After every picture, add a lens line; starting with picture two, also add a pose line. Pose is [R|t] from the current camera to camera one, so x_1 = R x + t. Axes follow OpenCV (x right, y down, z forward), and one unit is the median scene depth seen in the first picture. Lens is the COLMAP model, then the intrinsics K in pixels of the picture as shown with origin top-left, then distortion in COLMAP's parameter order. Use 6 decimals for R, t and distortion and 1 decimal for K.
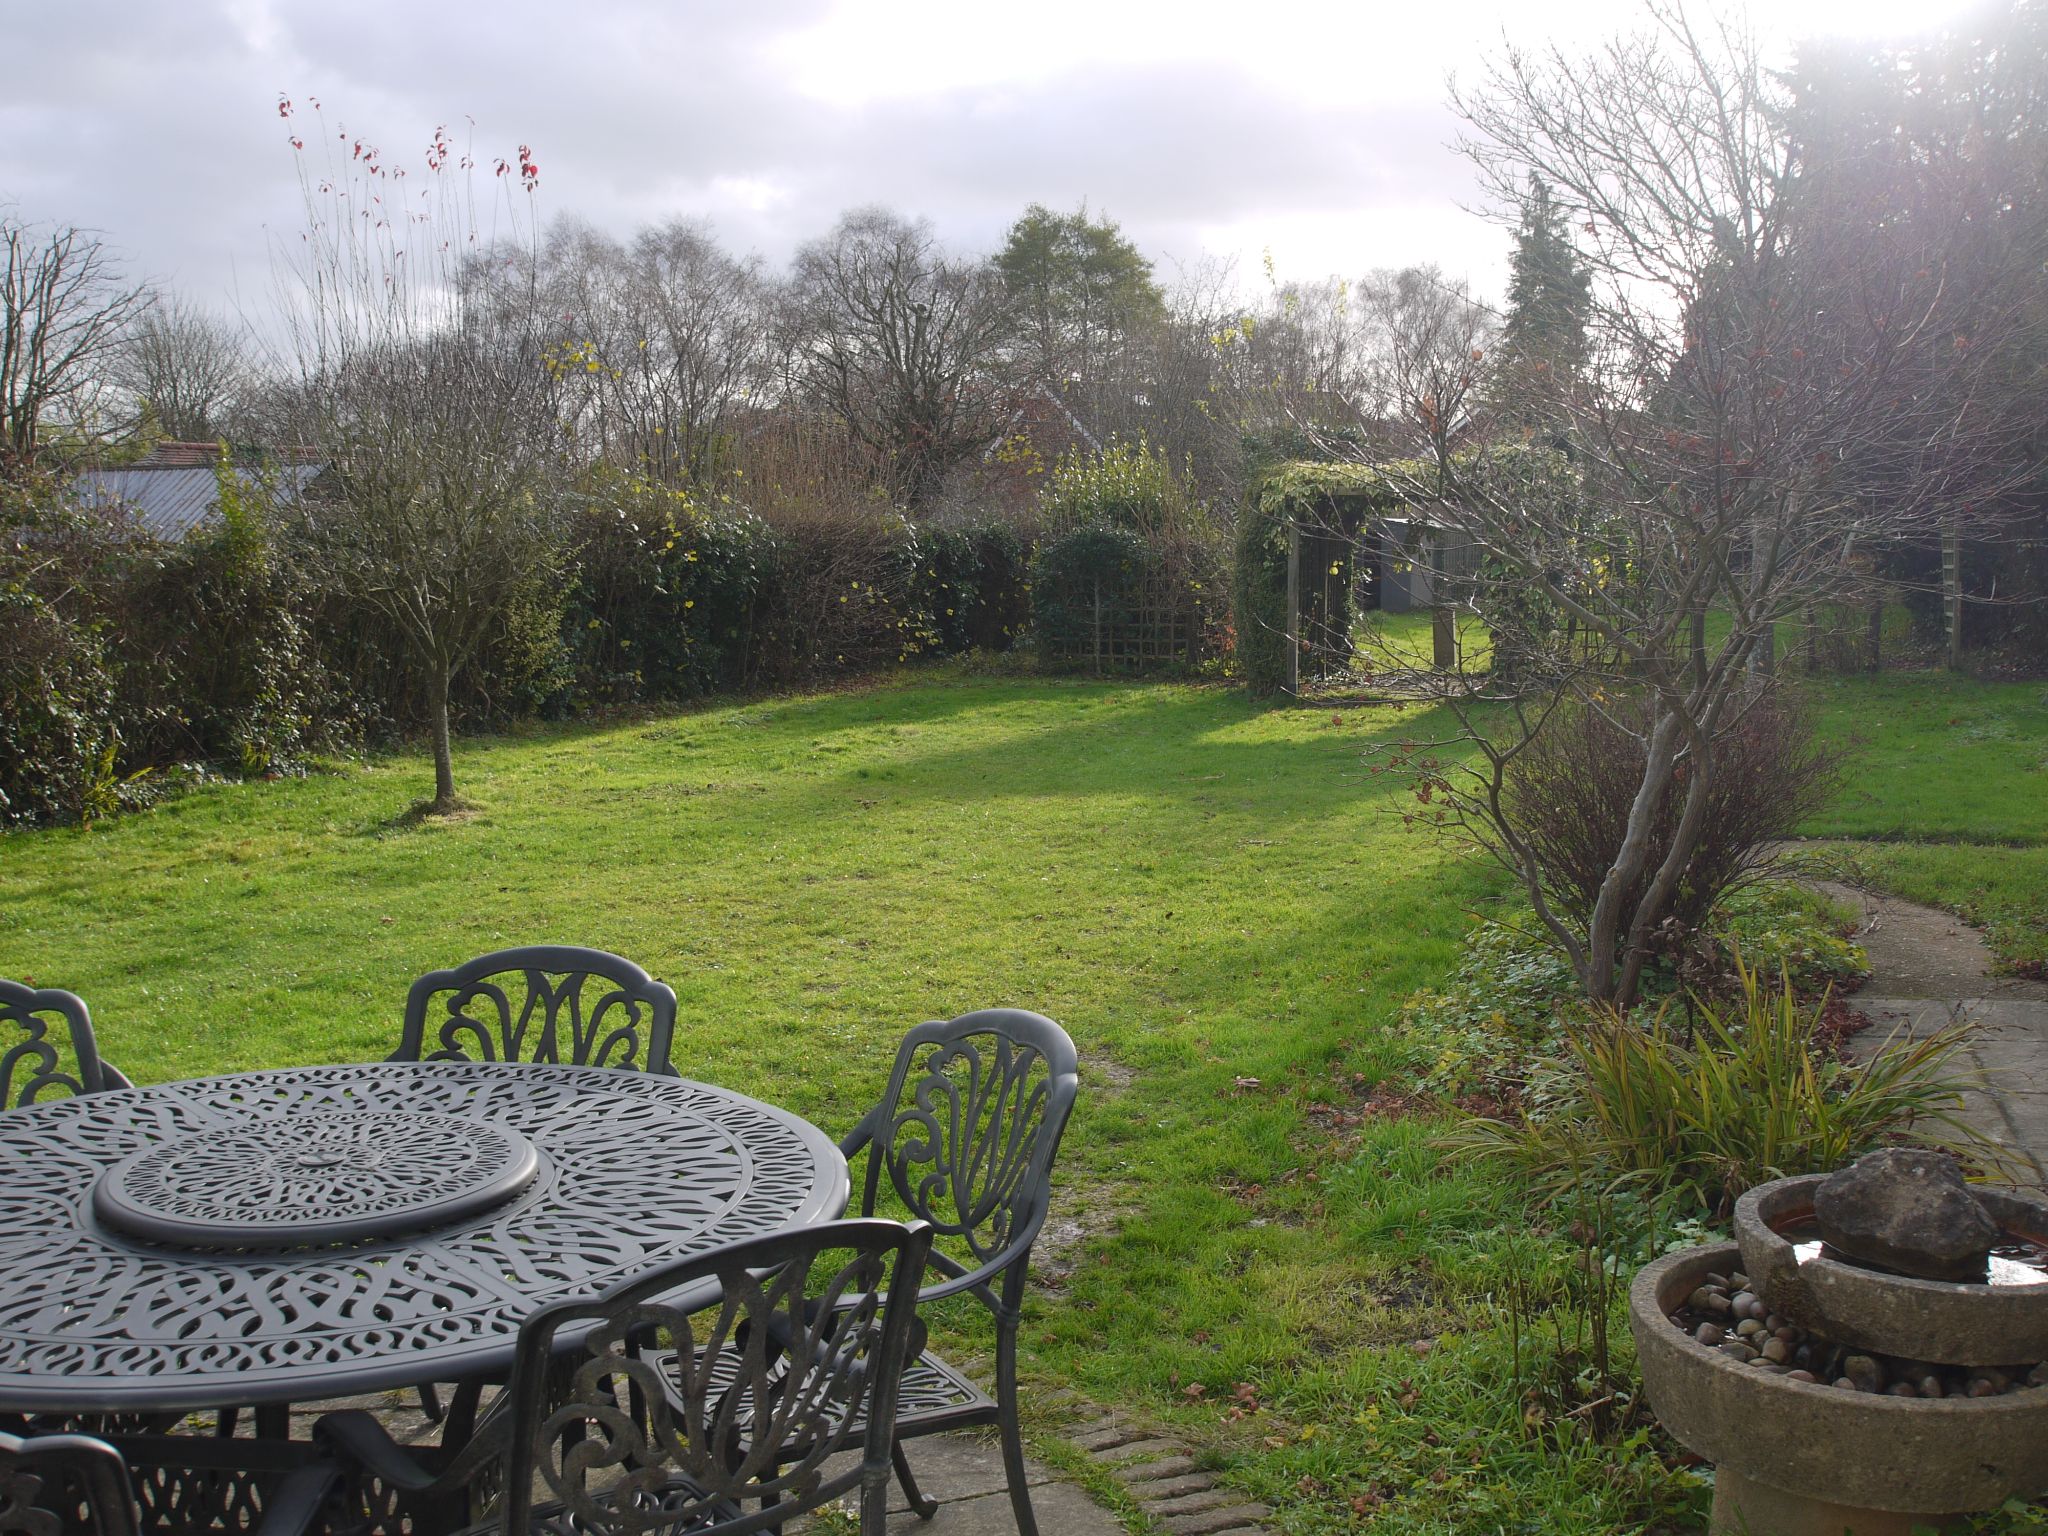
lens RADIAL K [[2089.2, 0, 1037.5], [0, 2089.2, 764.1], [0, 0, 1]] dist [0.051095, 0.000000]
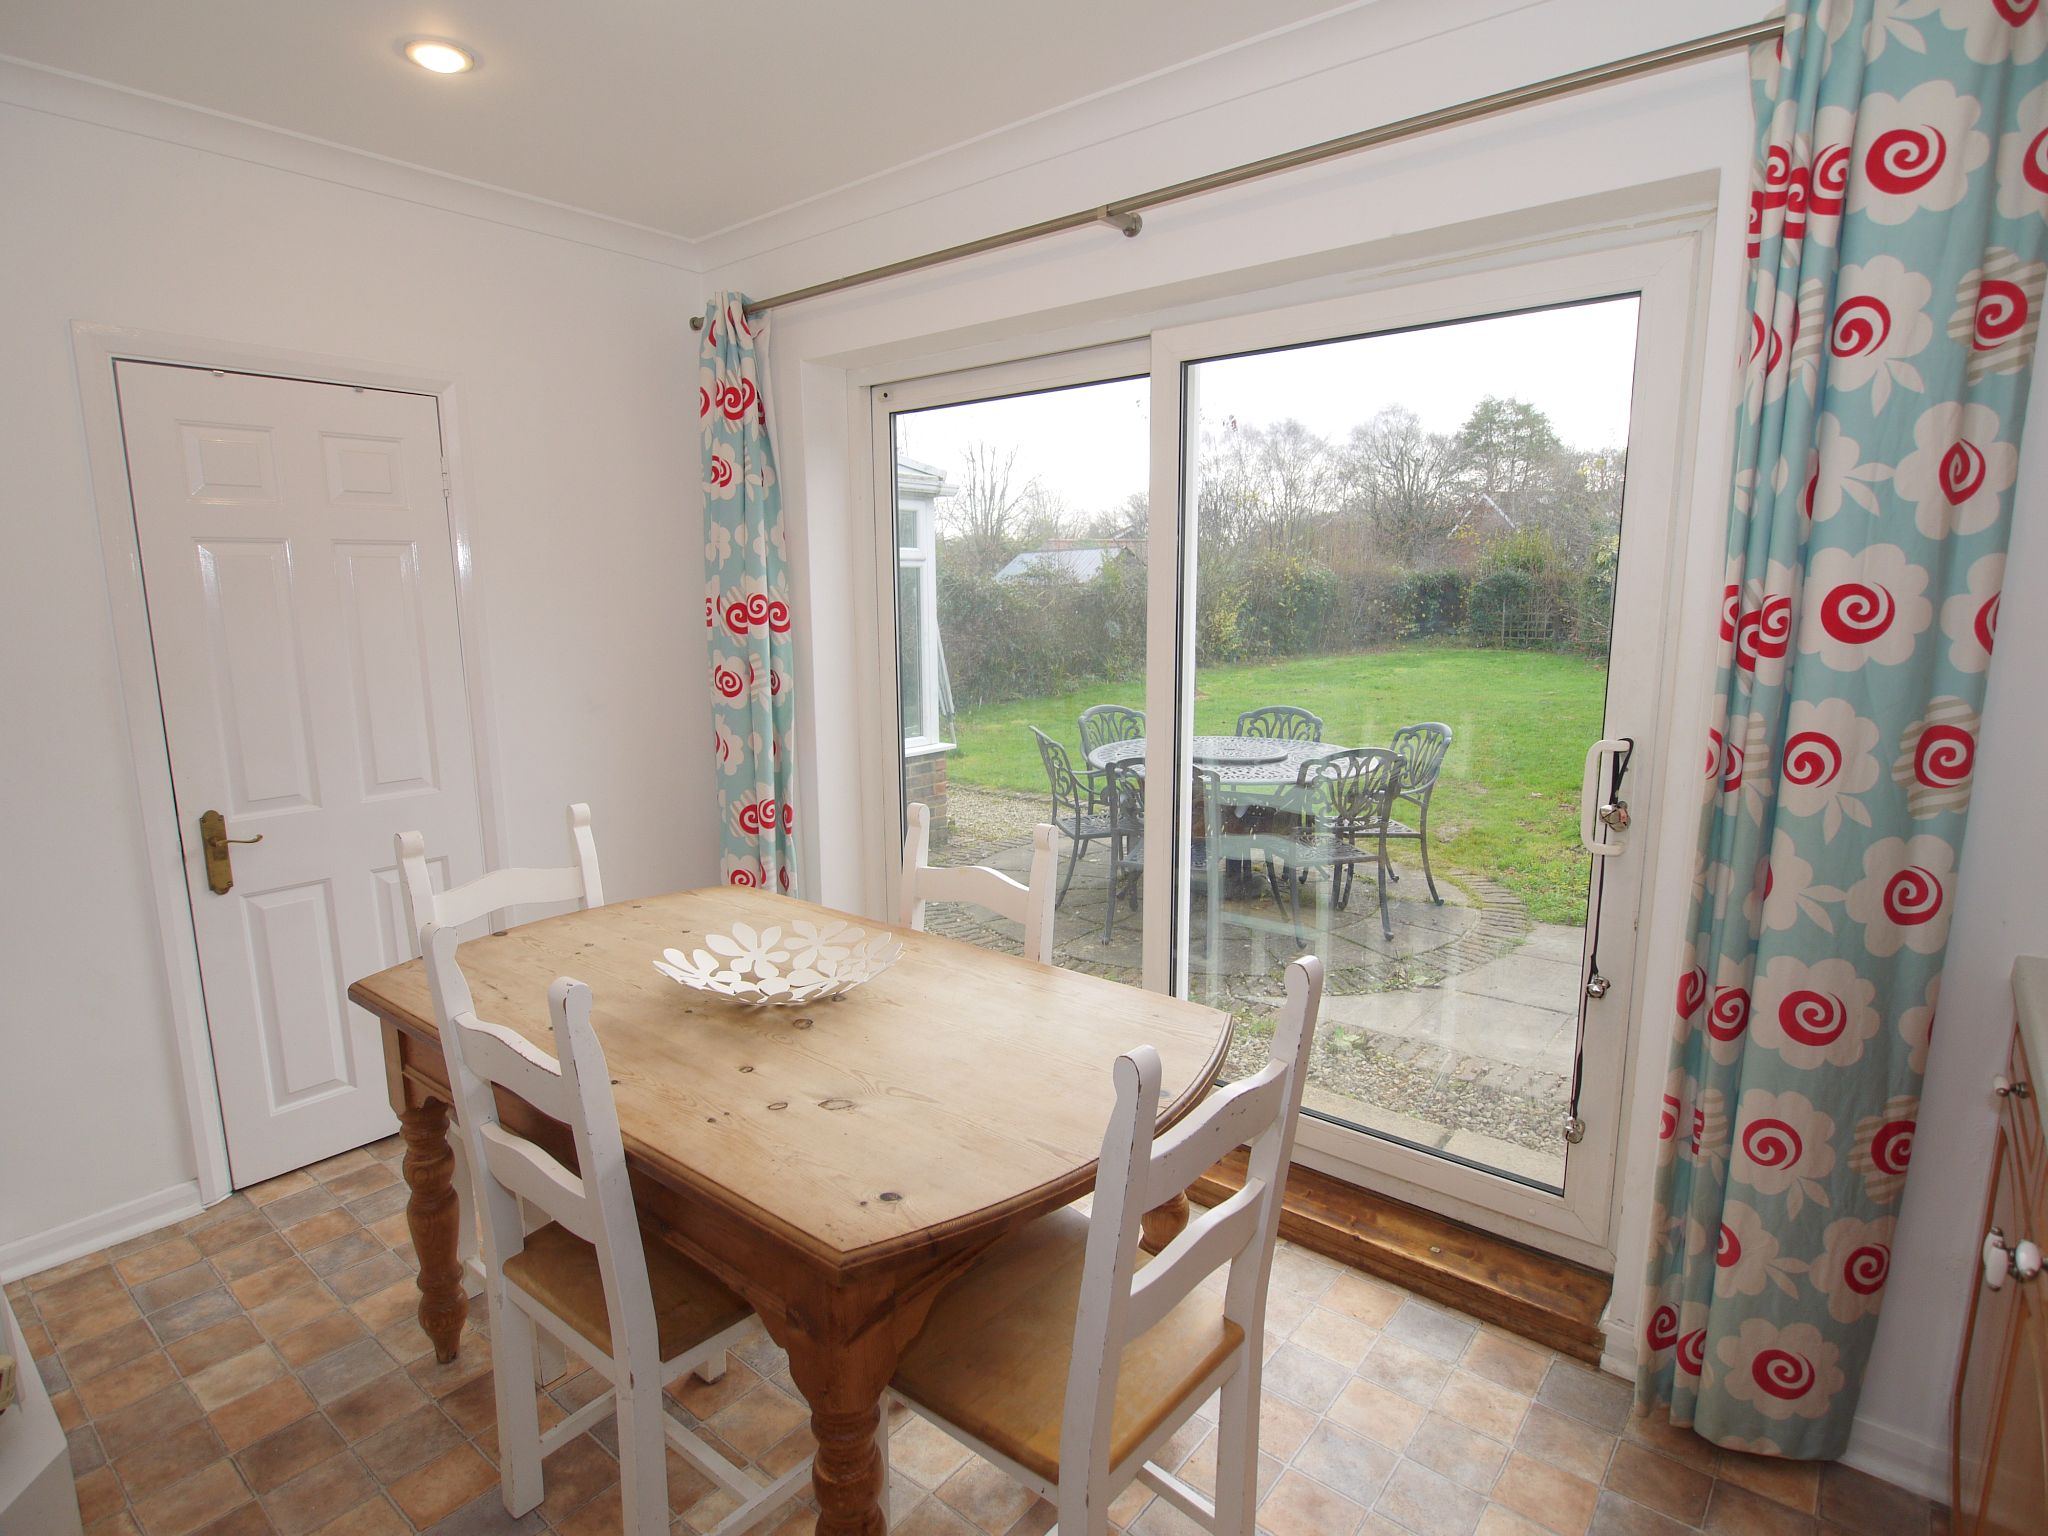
lens RADIAL K [[1074.3, 0, 1023.5], [0, 1074.3, 772.2], [0, 0, 1]] dist [-0.015536, -0.003200]
pose [[0.922013, 0.057099, -0.382925, 0.005950], [-0.030320, 0.996676, 0.075612, 0.011732], [0.385970, -0.058105, 0.920680, -0.104829]]
